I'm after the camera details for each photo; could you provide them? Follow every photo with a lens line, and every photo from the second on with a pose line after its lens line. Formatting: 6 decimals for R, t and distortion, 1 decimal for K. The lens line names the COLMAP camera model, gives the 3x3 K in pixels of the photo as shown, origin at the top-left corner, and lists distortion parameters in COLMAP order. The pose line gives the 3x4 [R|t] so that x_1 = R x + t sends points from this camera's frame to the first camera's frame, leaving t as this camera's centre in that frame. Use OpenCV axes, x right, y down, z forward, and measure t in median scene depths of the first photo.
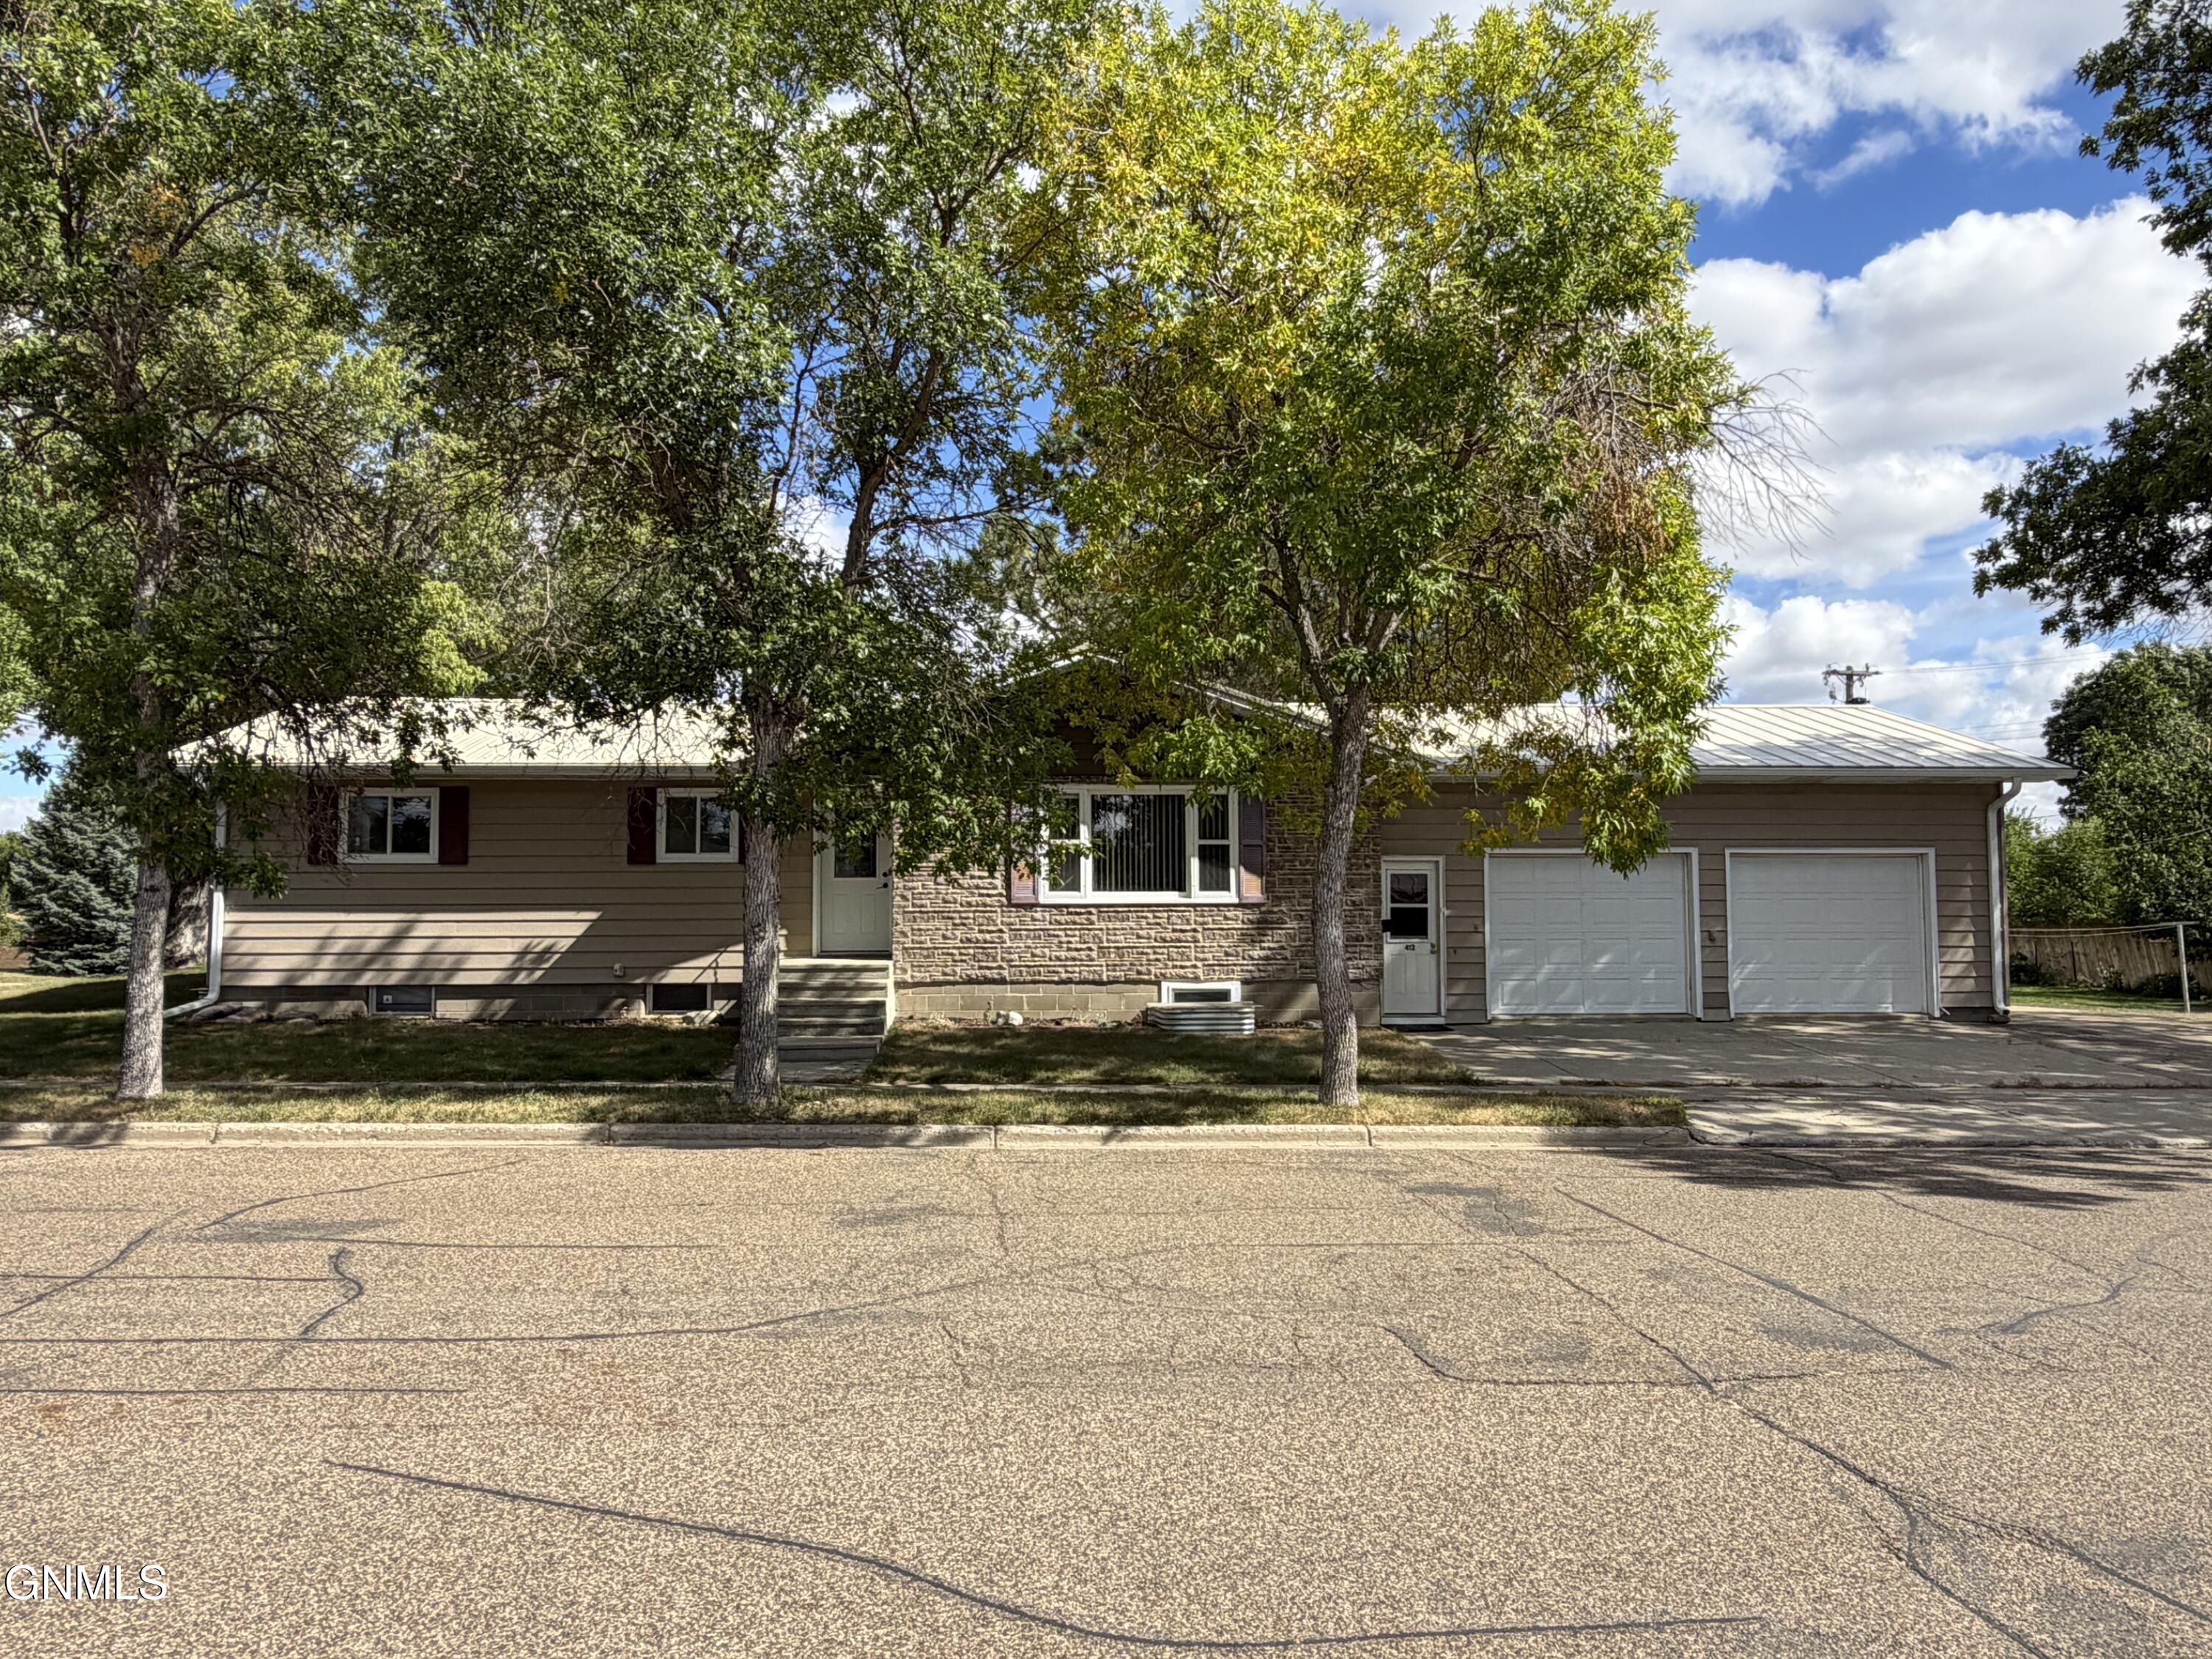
lens RADIAL K [[1568.4, 0, 1107.8], [0, 1568.4, 828.6], [0, 0, 1]] dist [0.003687, -0.001446]
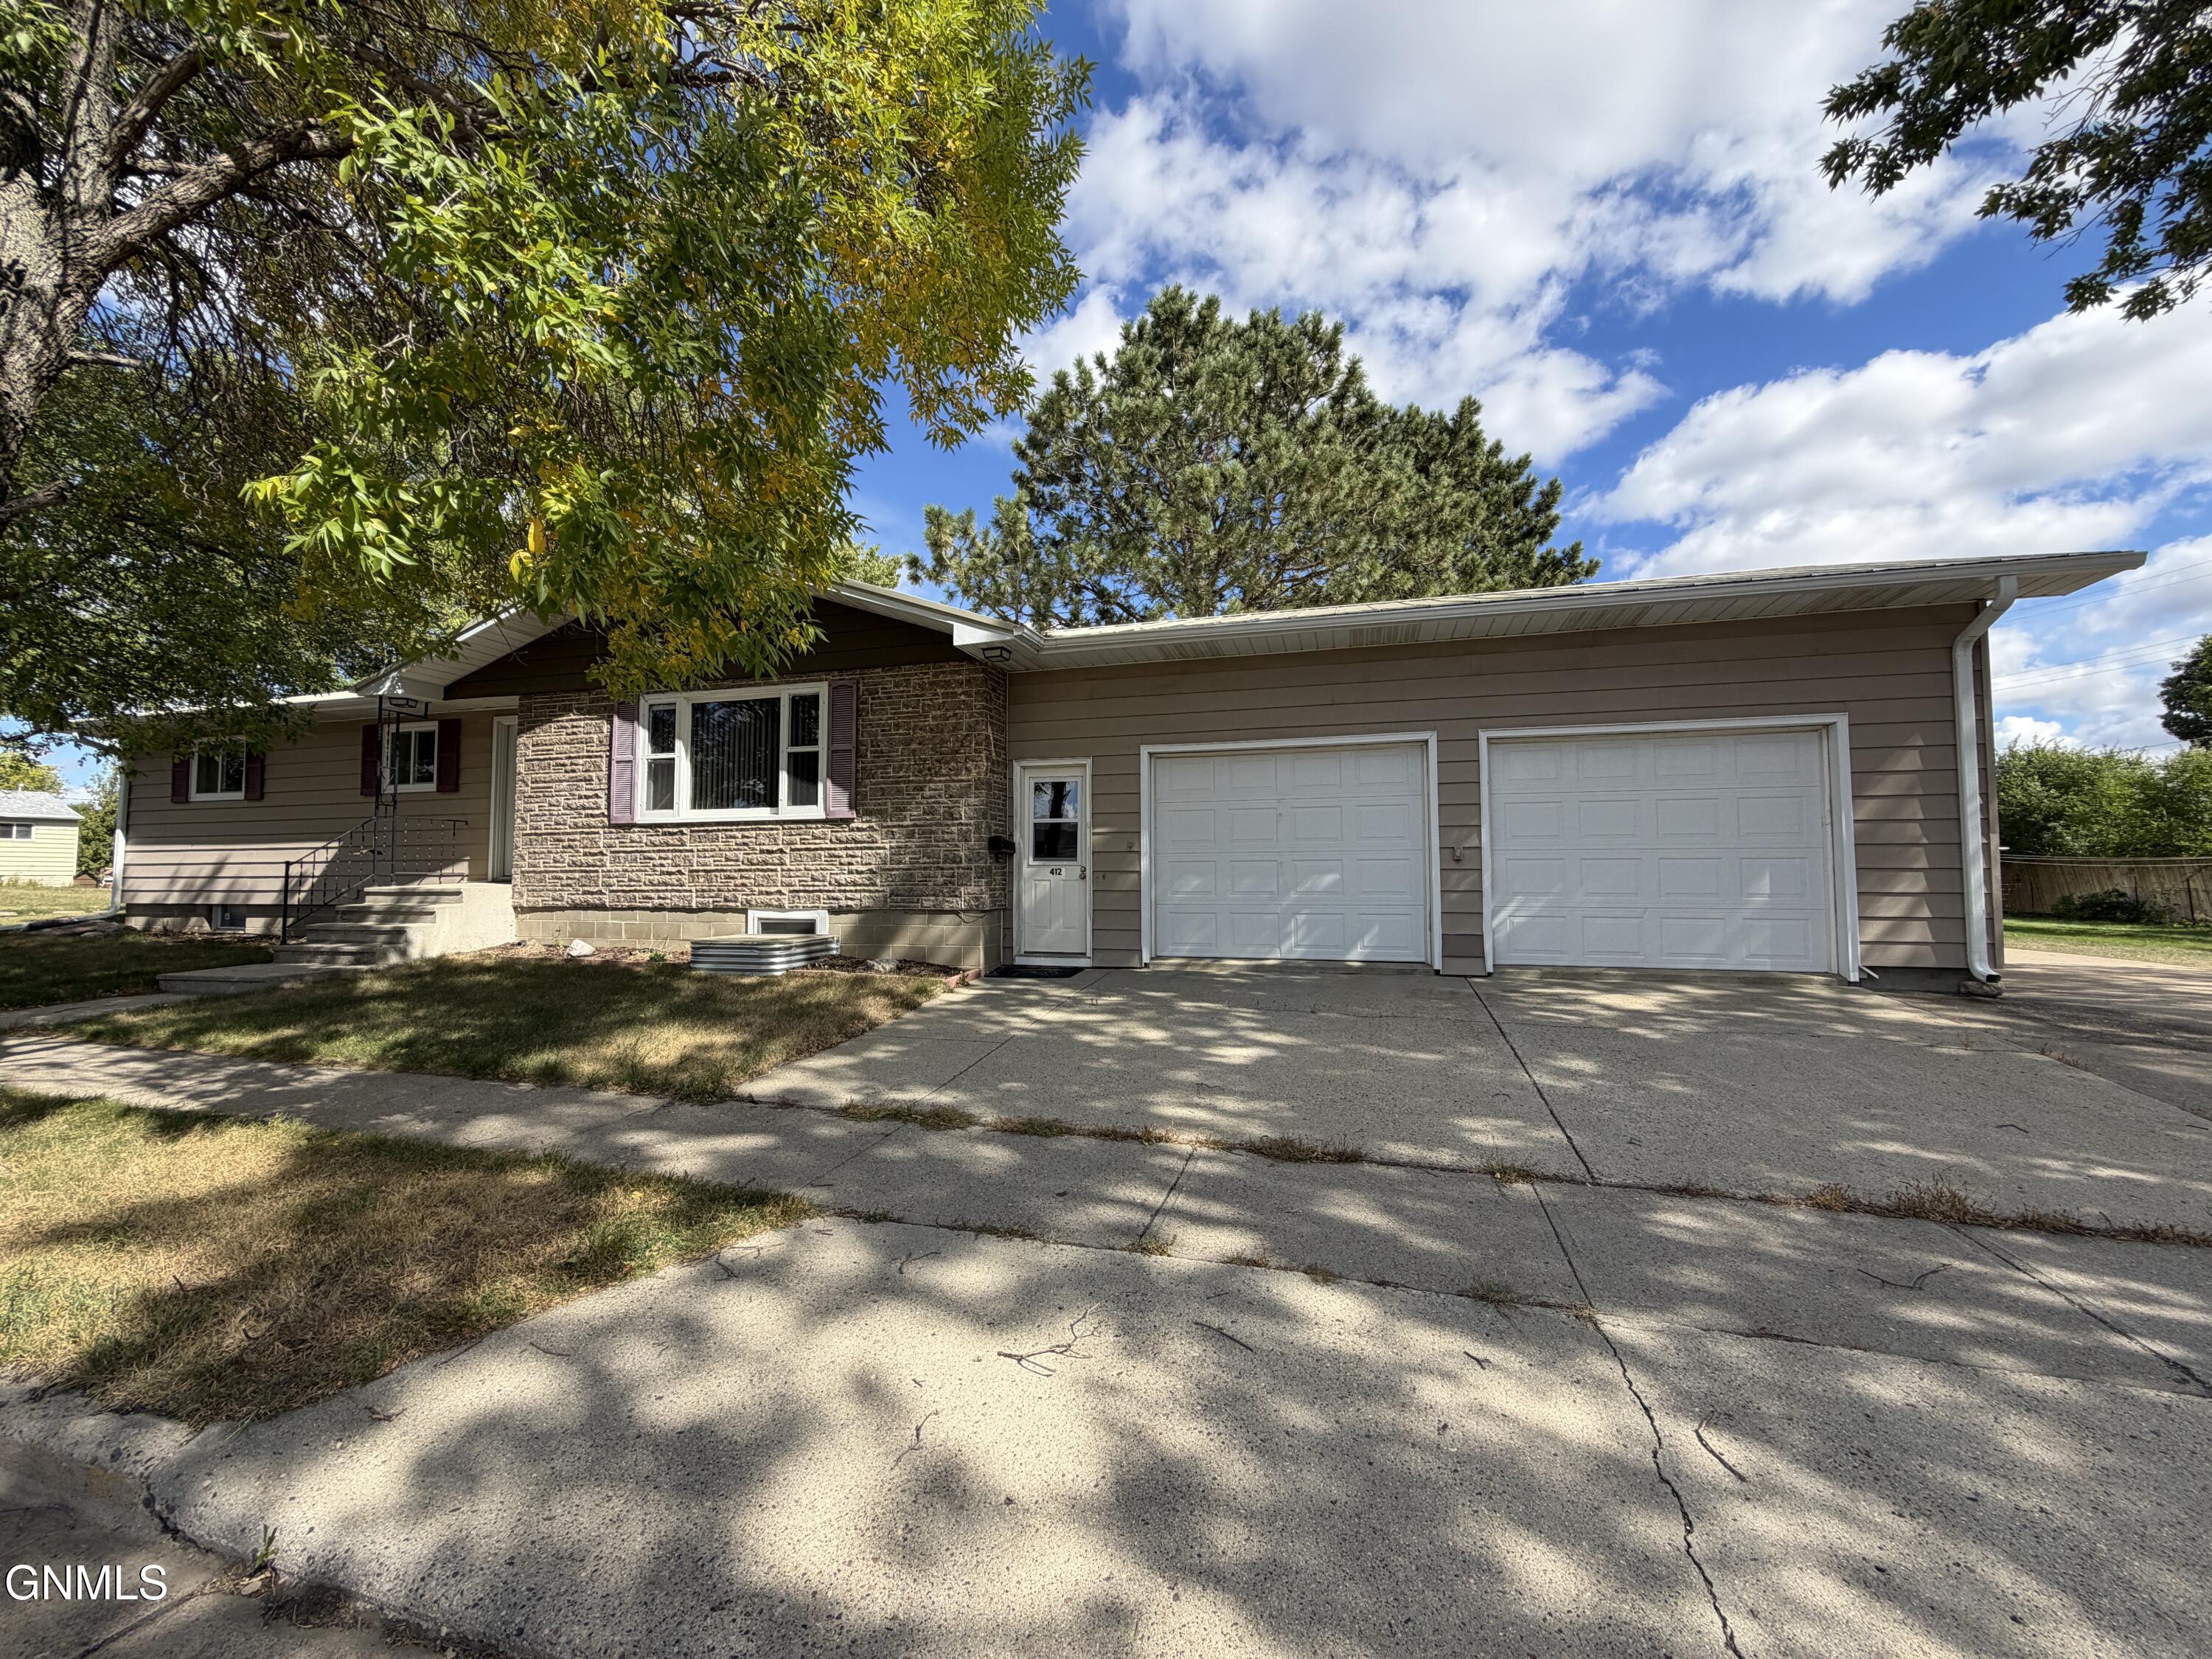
lens RADIAL K [[879.9, 0, 1103.5], [0, 879.9, 835.2], [0, 0, 1]] dist [0.000859, 0.000290]
pose [[0.940505, -0.015728, -0.339415, 0.387657], [0.021948, 0.999654, 0.014495, 0.052783], [0.339070, -0.021083, 0.940525, 0.601422]]
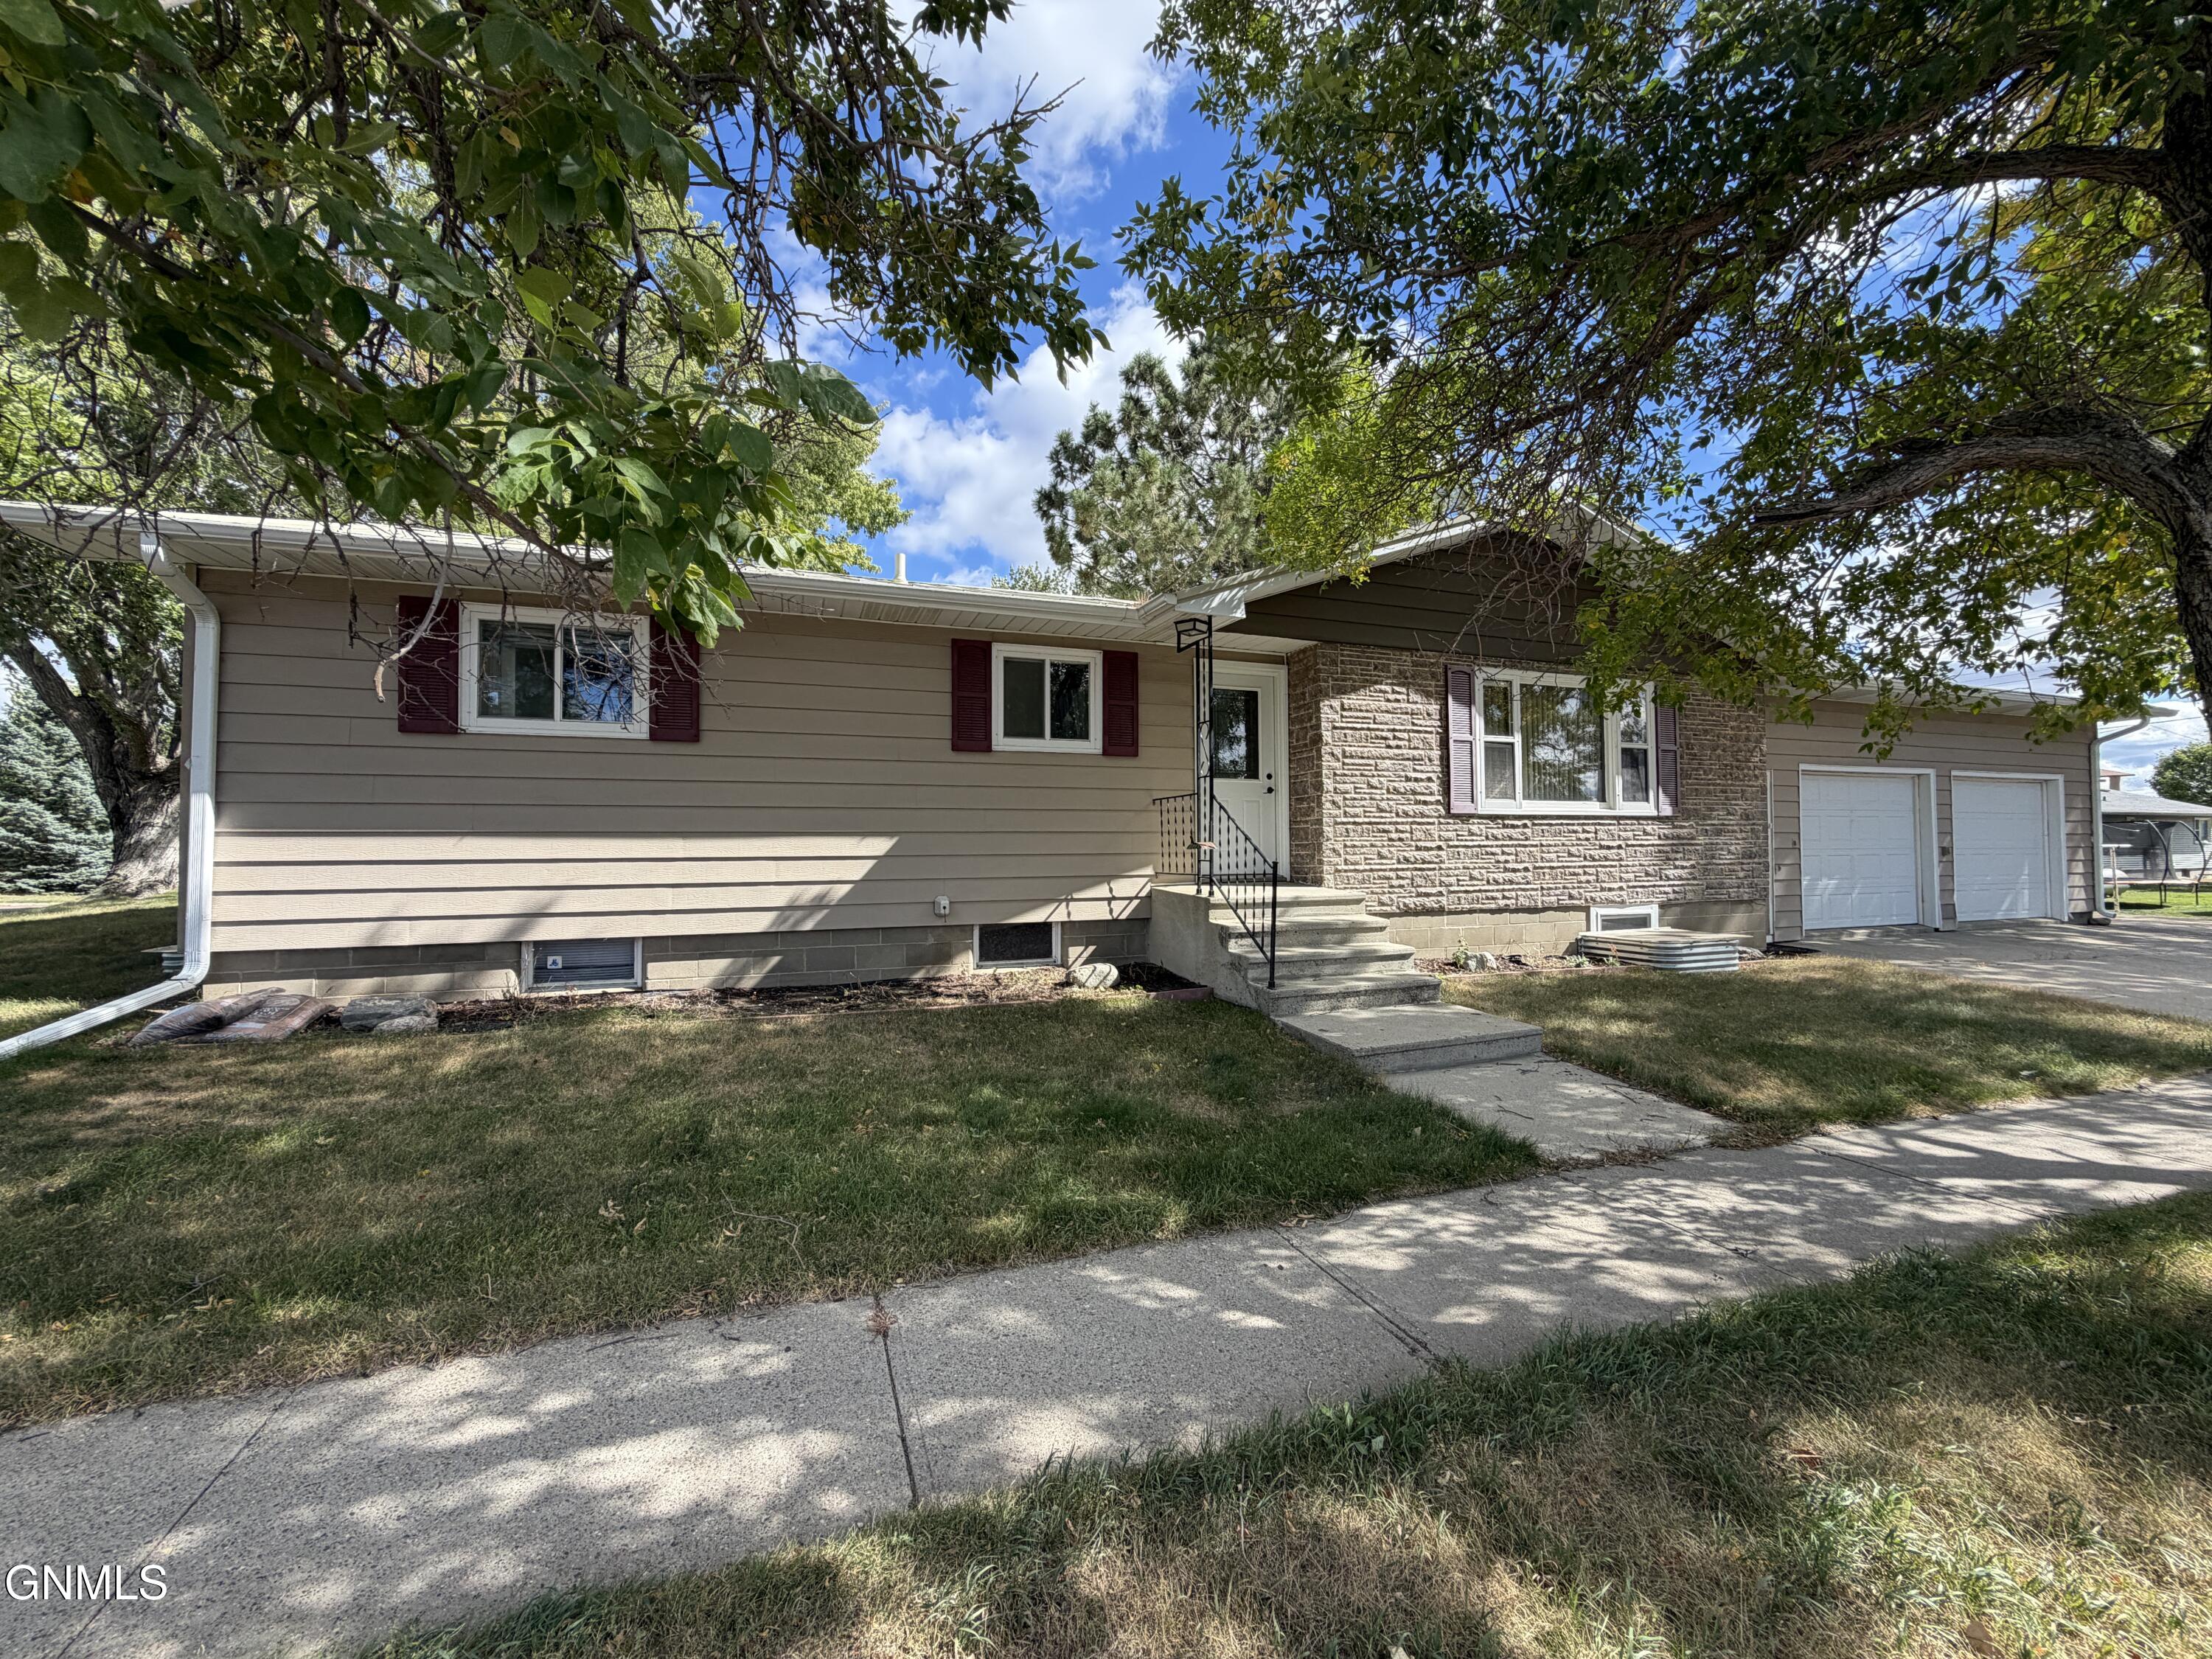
lens RADIAL K [[879.9, 0, 1104.4], [0, 879.9, 836.7], [0, 0, 1]] dist [0.000859, 0.000290]
pose [[0.958428, 0.002012, 0.285326, -0.353053], [-0.015836, 0.998809, 0.046151, 0.041339], [-0.284893, -0.048751, 0.957319, 0.616778]]
